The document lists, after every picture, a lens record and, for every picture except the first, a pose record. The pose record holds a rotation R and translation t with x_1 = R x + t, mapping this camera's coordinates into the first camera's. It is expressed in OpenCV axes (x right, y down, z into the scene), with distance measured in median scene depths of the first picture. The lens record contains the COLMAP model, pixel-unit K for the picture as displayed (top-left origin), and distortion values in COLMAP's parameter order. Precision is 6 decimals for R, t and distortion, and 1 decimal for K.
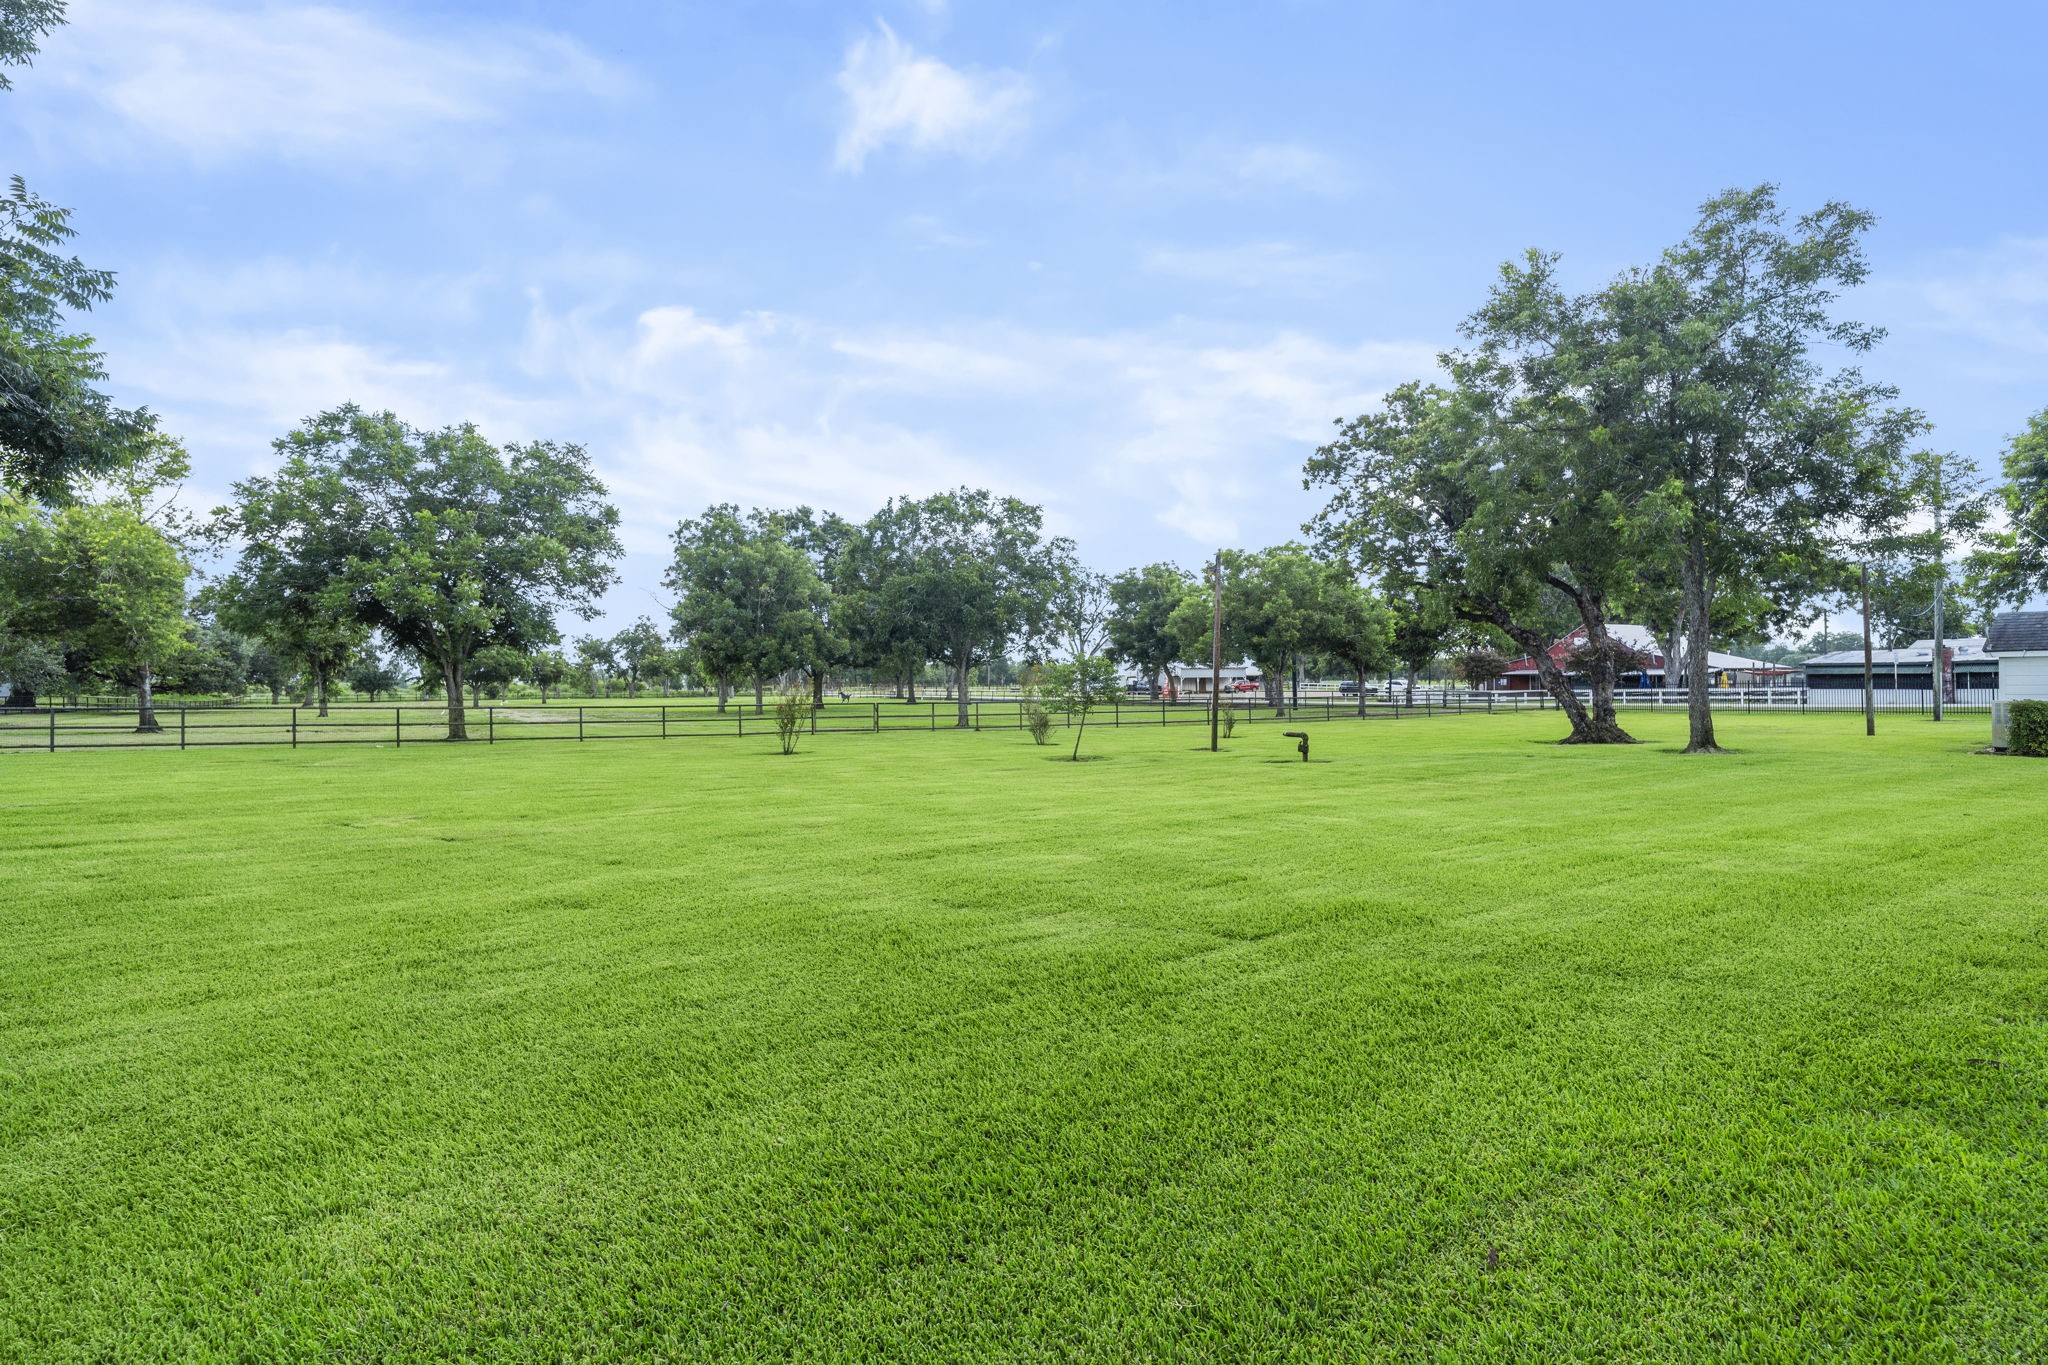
lens RADIAL K [[988.3, 0, 1019.7], [0, 988.3, 703.2], [0, 0, 1]] dist [-0.021576, 0.012920]
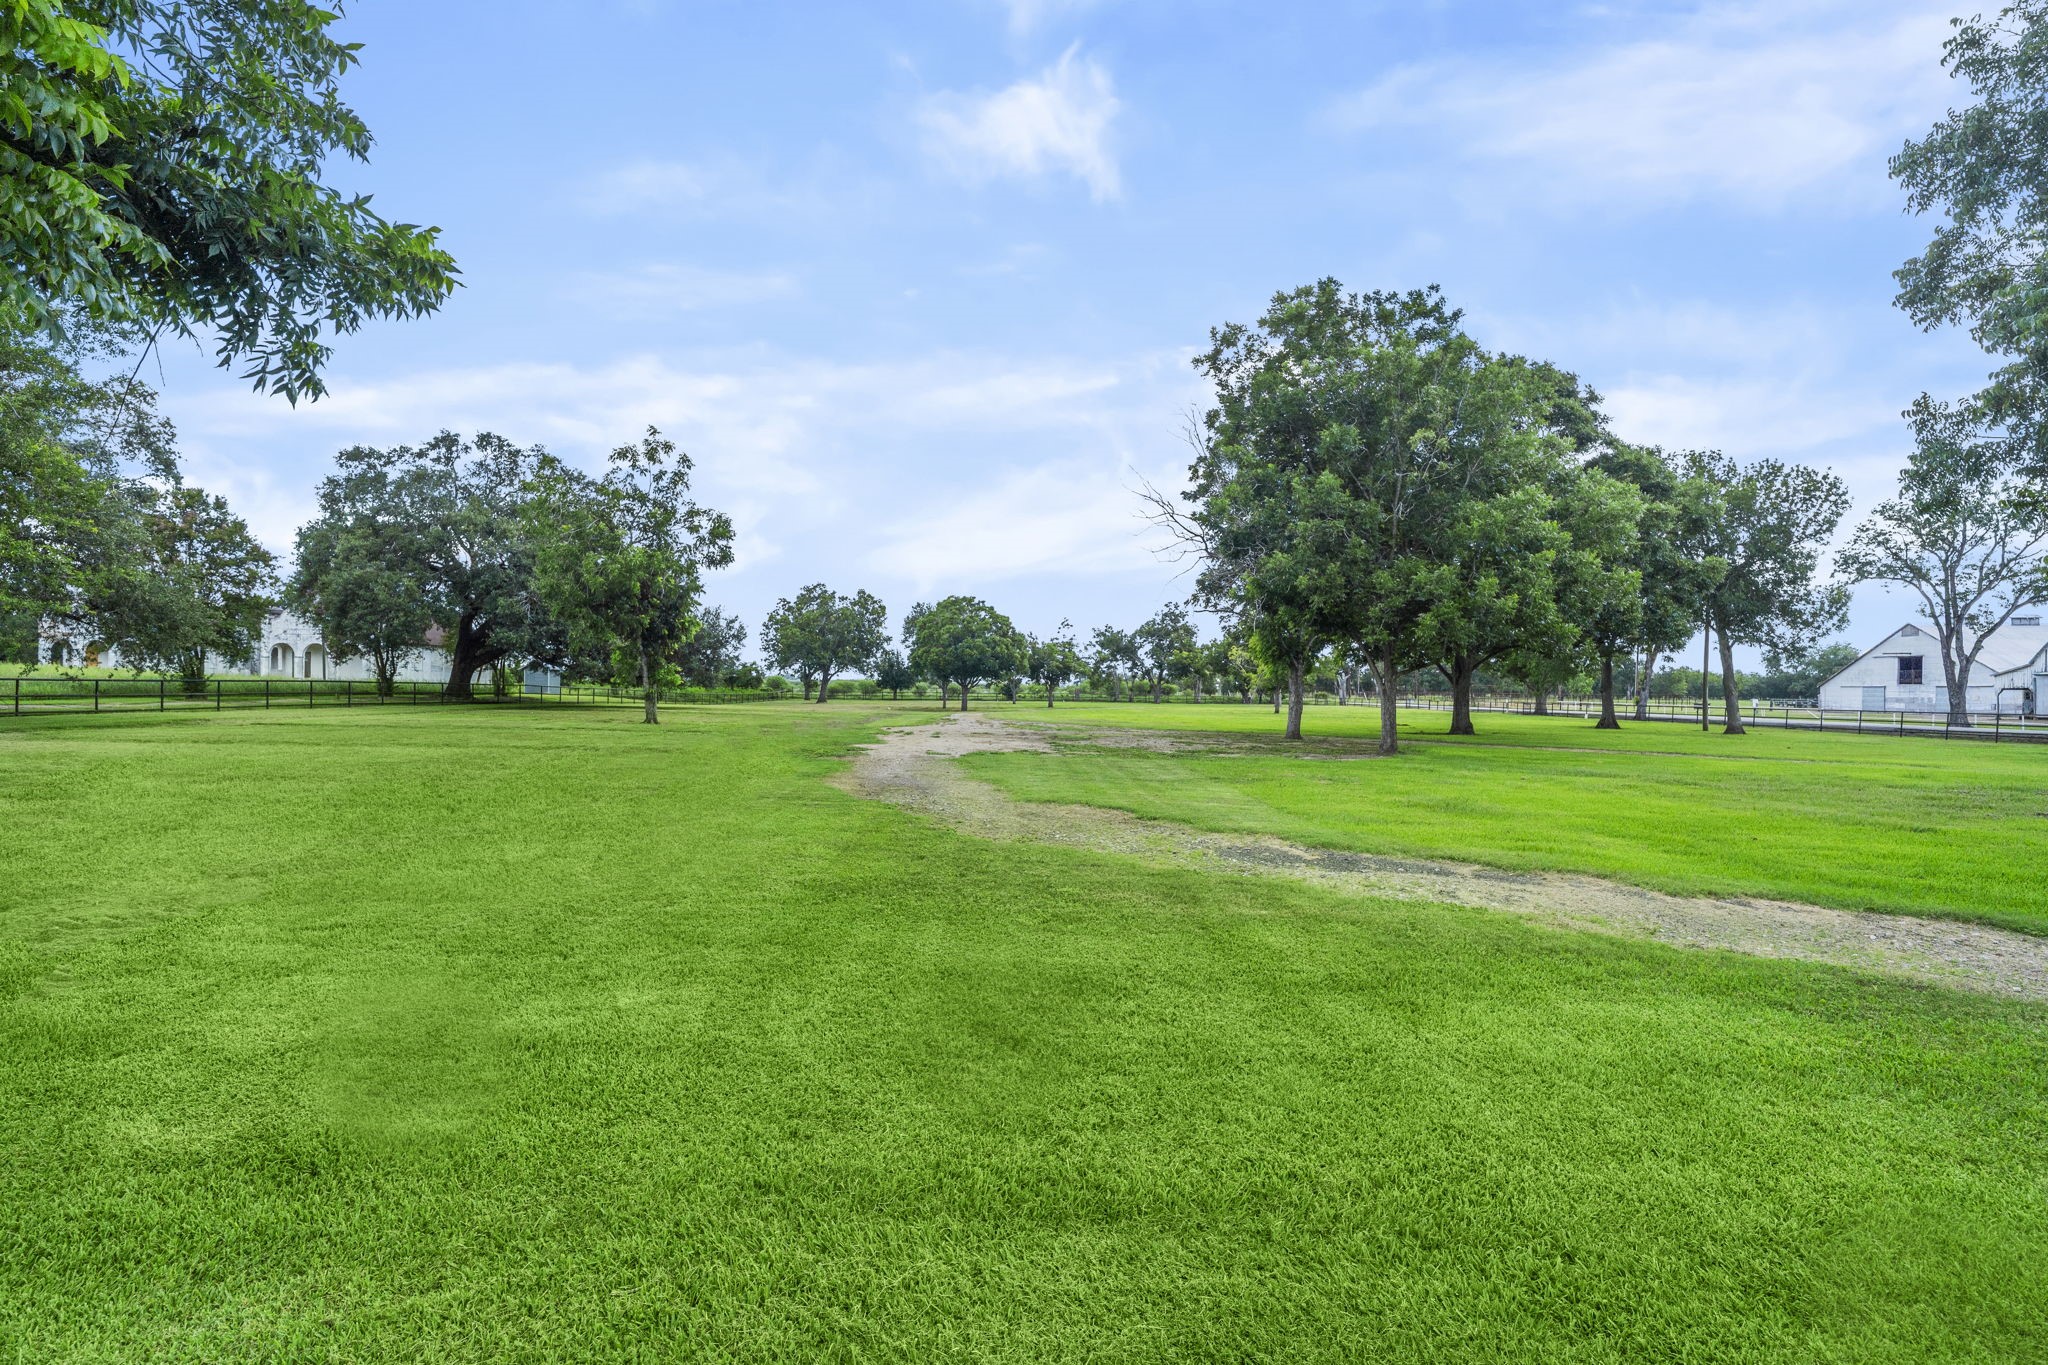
lens RADIAL K [[988.3, 0, 1019.7], [0, 988.3, 703.2], [0, 0, 1]] dist [-0.021576, 0.012920]
pose [[0.865252, 0.024905, -0.500717, -0.101732], [-0.028469, 0.999595, 0.000523, -0.002591], [0.500527, 0.013802, 0.865611, 0.293655]]
